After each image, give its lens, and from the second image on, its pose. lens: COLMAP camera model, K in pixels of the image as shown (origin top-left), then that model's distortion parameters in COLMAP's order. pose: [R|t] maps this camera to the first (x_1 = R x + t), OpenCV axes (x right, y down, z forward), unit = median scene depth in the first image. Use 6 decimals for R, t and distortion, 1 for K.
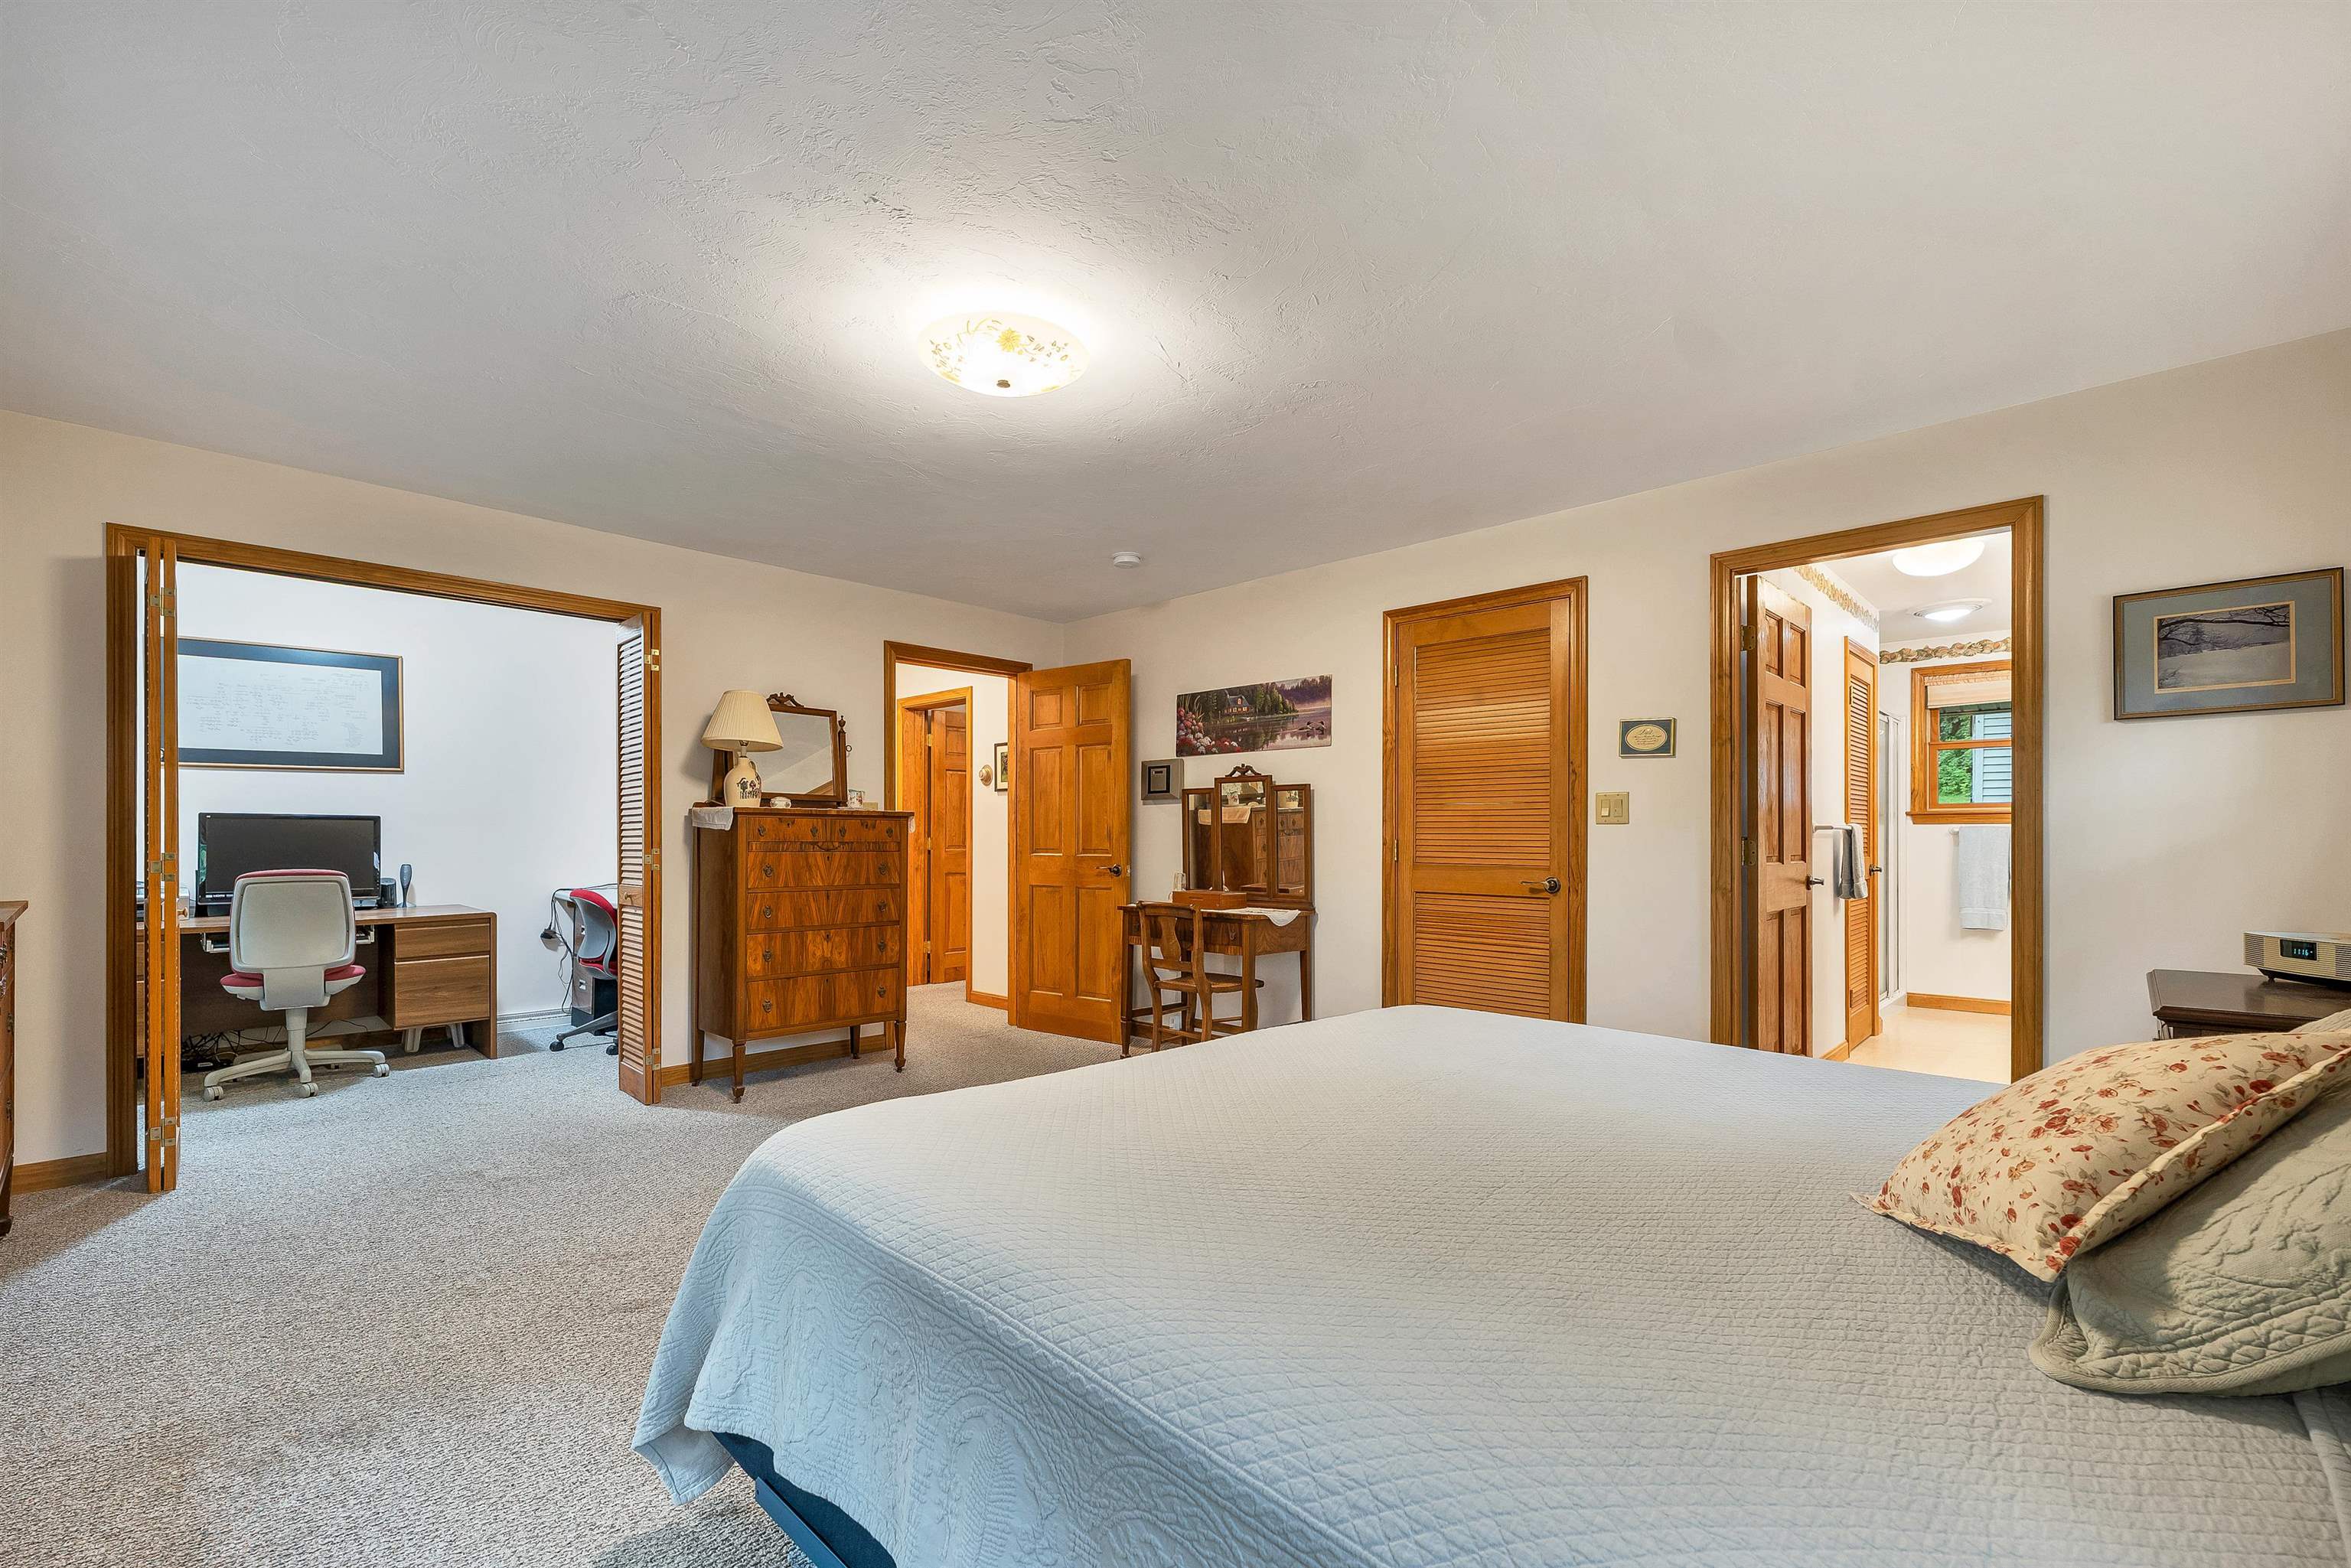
lens RADIAL K [[1002.0, 0, 1167.4], [0, 1002.0, 840.3], [0, 0, 1]] dist [0.004429, -0.000713]
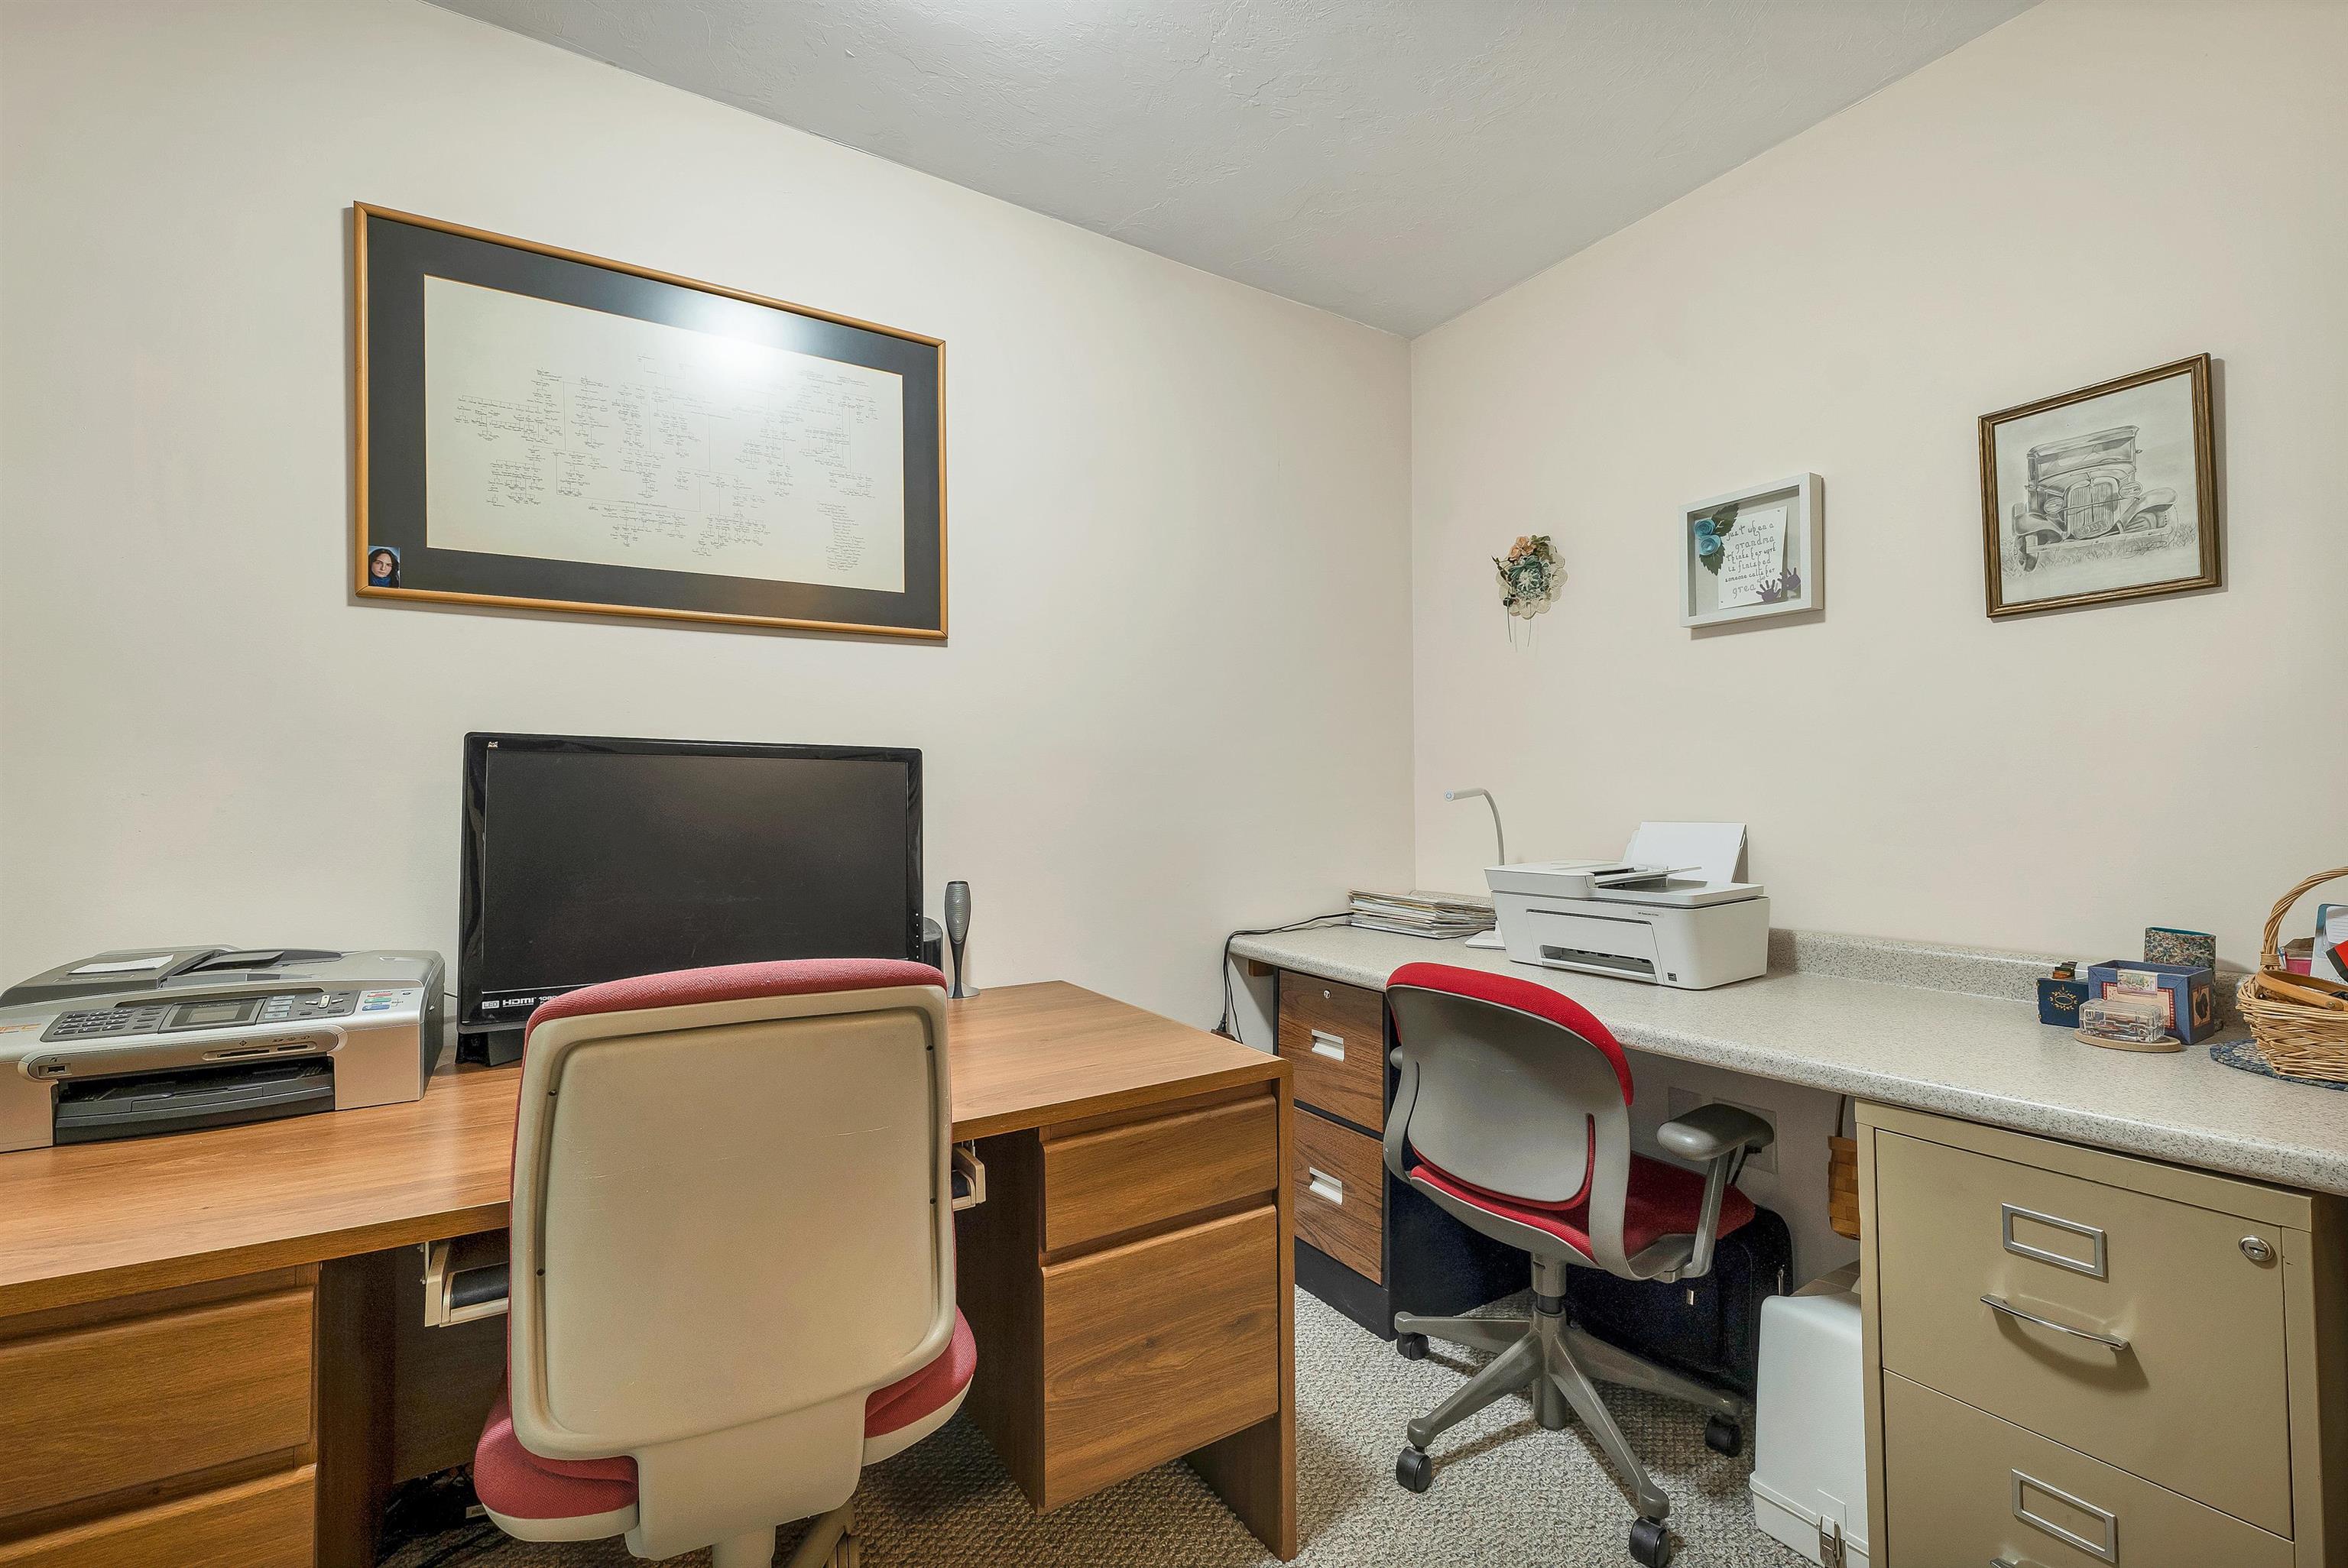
lens RADIAL K [[1000.6, 0, 1175.3], [0, 1000.6, 788.3], [0, 0, 1]] dist [0.004429, -0.000713]
pose [[0.971715, -0.007981, -0.236022, -0.655593], [0.003158, 0.999779, -0.020805, -0.002656], [0.236136, 0.019471, 0.971525, 0.726491]]
